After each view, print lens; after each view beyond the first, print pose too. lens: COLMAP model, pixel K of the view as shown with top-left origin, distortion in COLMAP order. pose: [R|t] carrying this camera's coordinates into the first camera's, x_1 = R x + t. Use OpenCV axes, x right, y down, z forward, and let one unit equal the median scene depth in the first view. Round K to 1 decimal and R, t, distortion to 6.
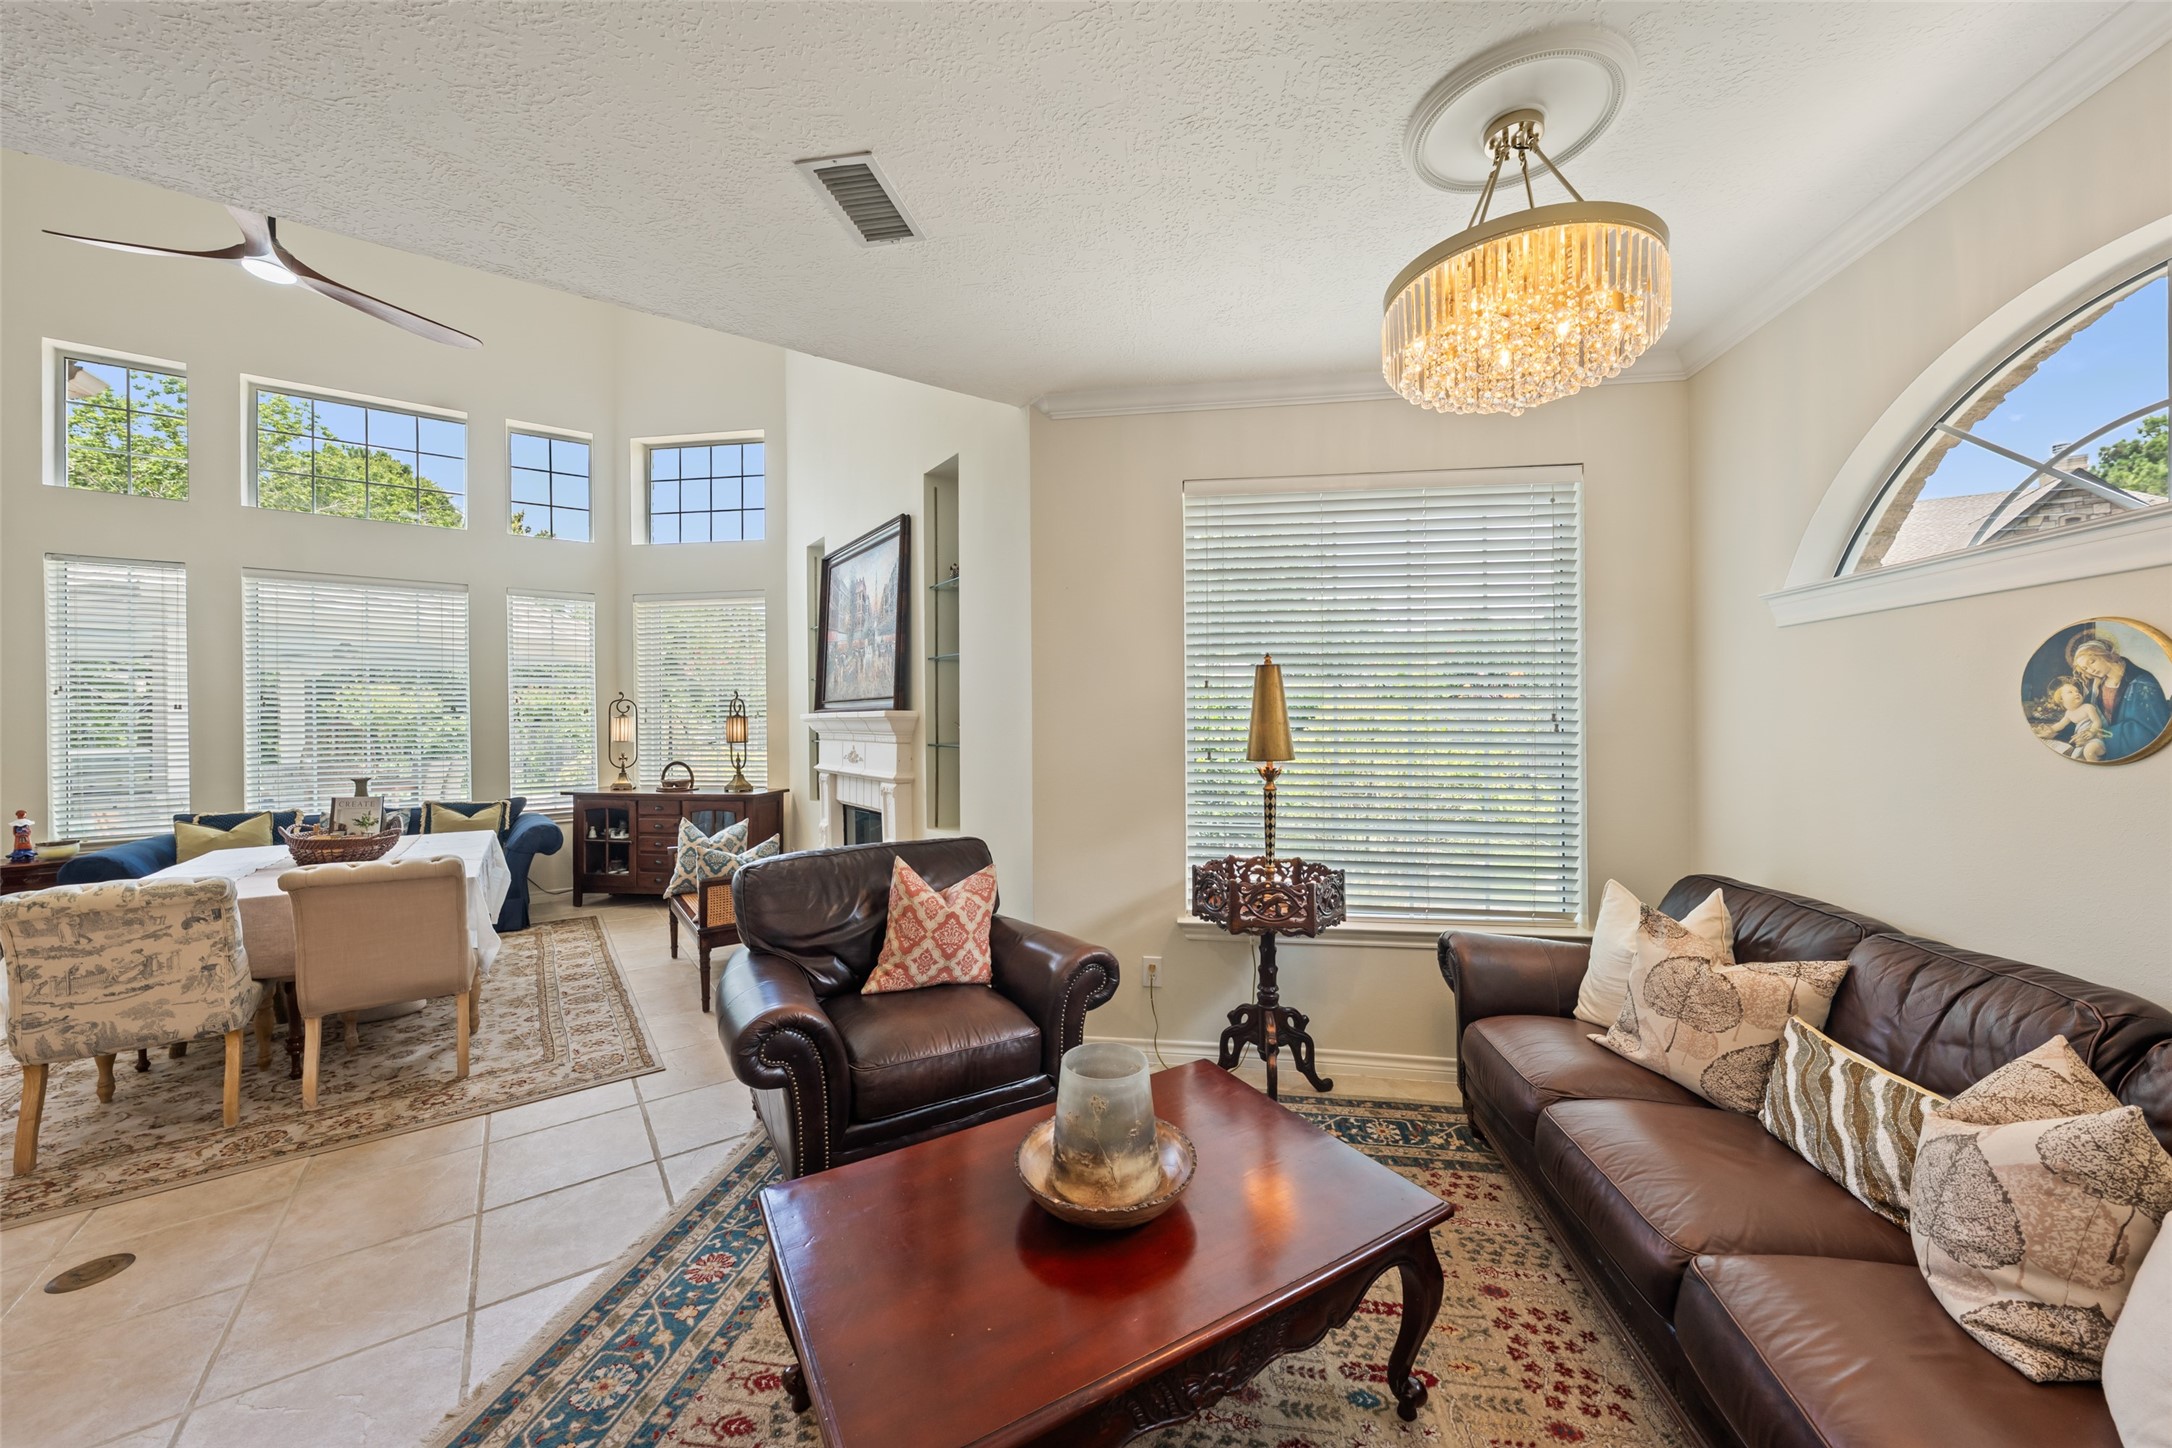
lens RADIAL K [[763.8, 0, 1071.9], [0, 763.8, 706.1], [0, 0, 1]] dist [-0.002175, -0.000159]
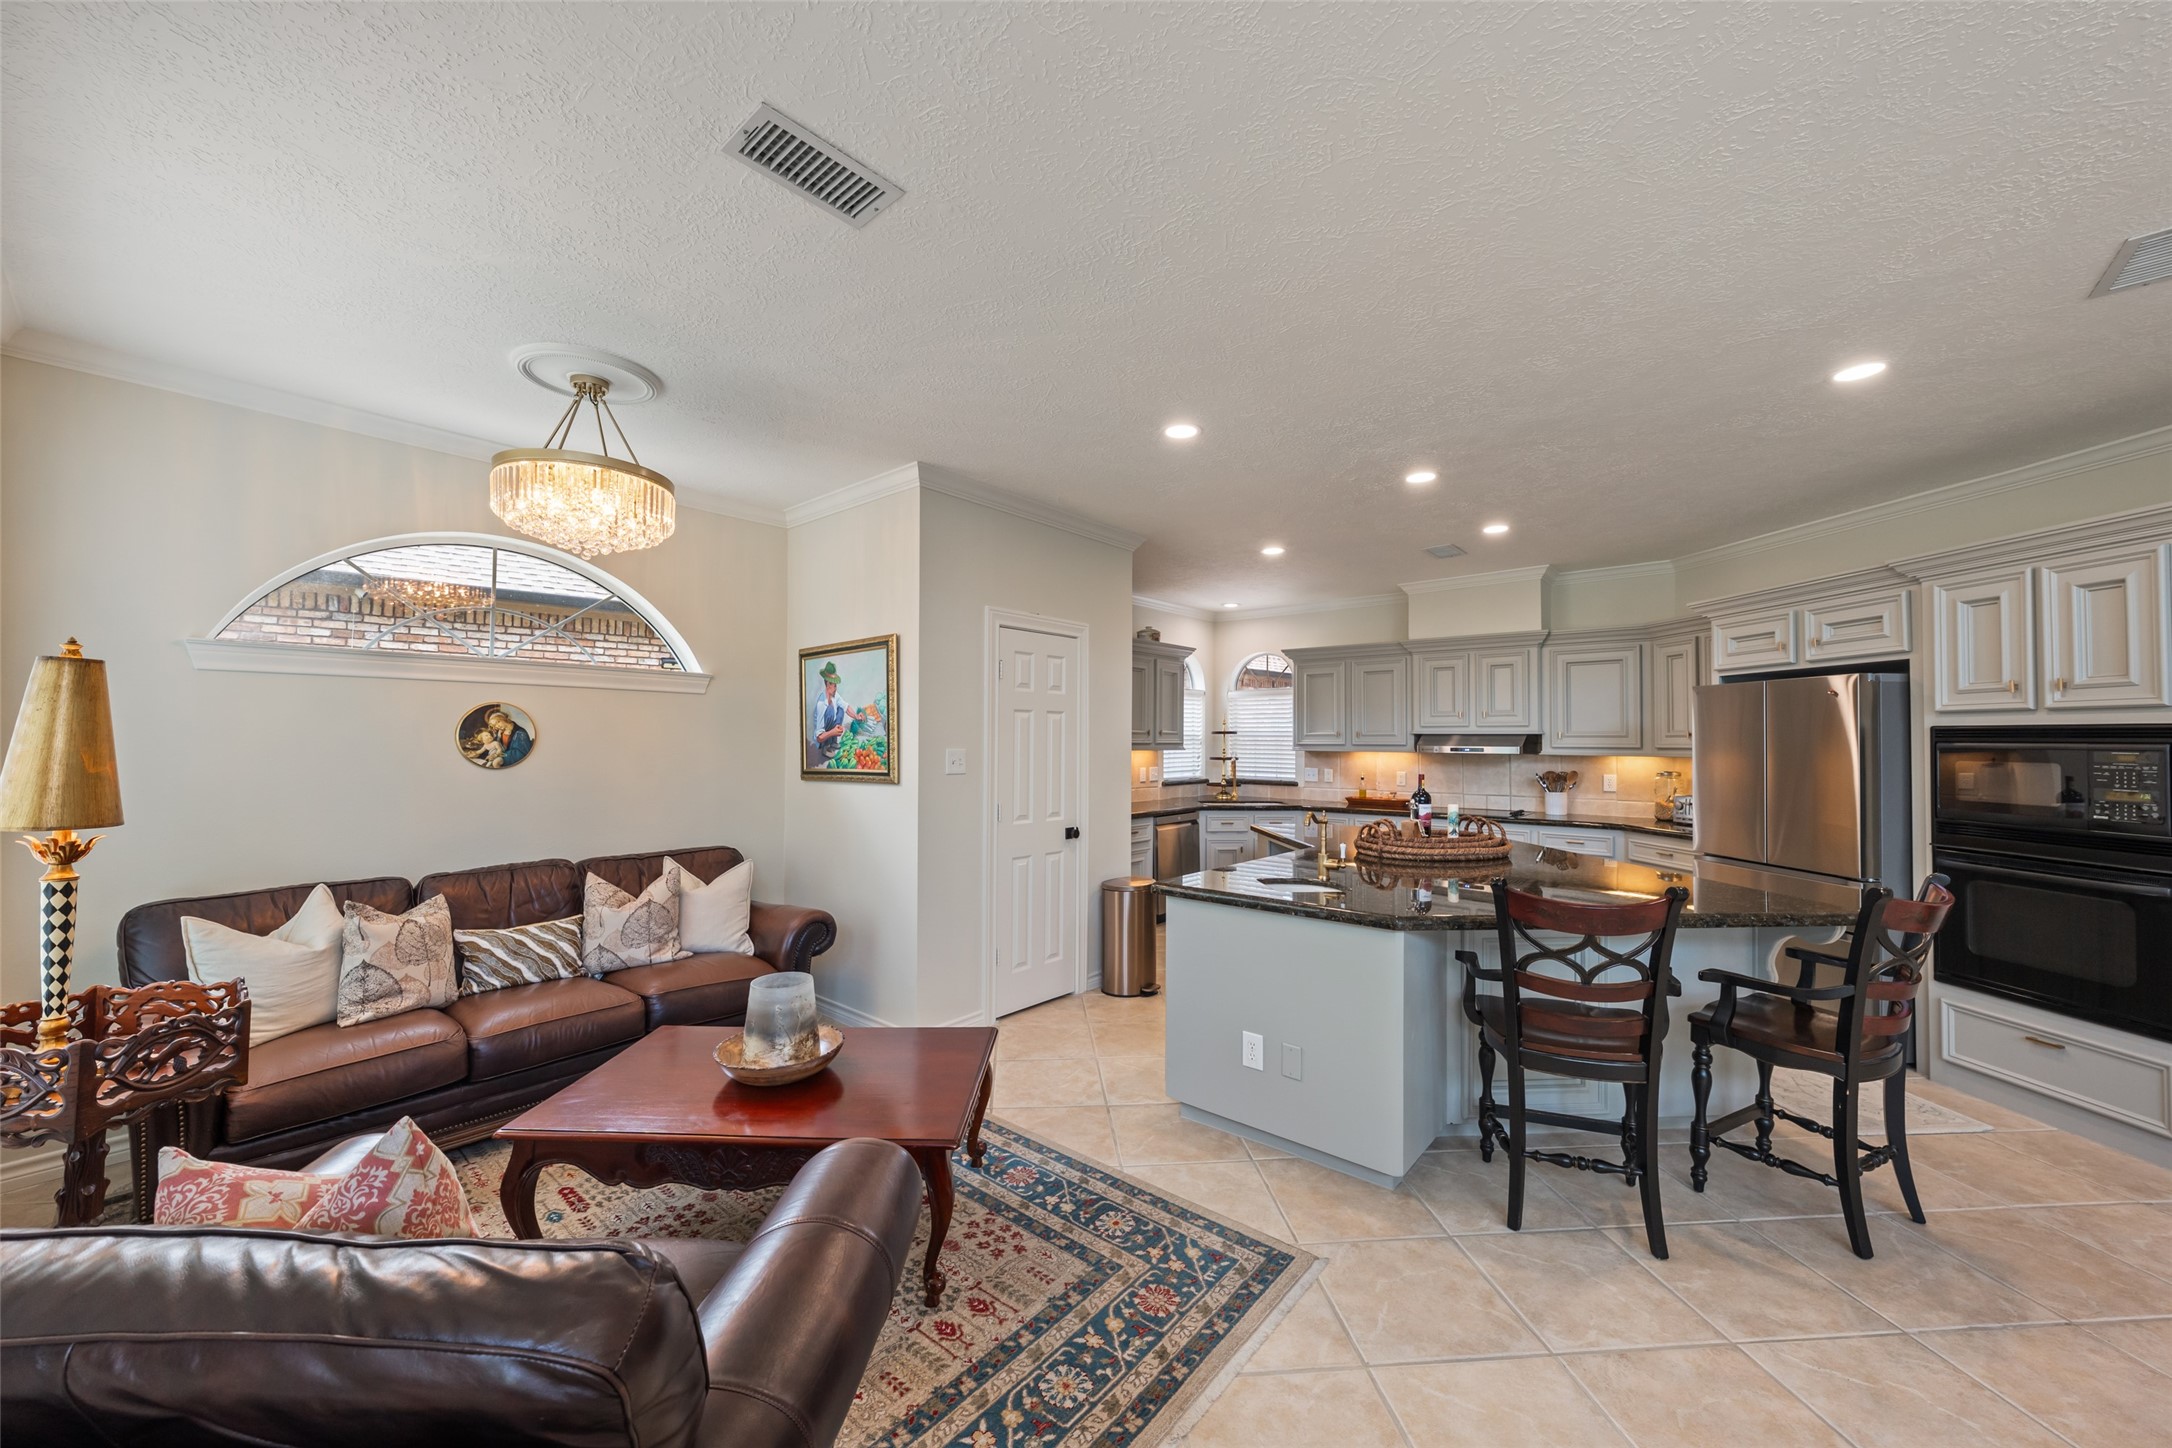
lens RADIAL K [[812.1, 0, 1077.7], [0, 812.1, 725.2], [0, 0, 1]] dist [-0.000303, 0.000093]
pose [[-0.851349, 0.010134, 0.524502, -1.280023], [0.001932, 0.999867, -0.016182, -0.007958], [-0.524597, -0.012763, -0.851255, 2.043996]]
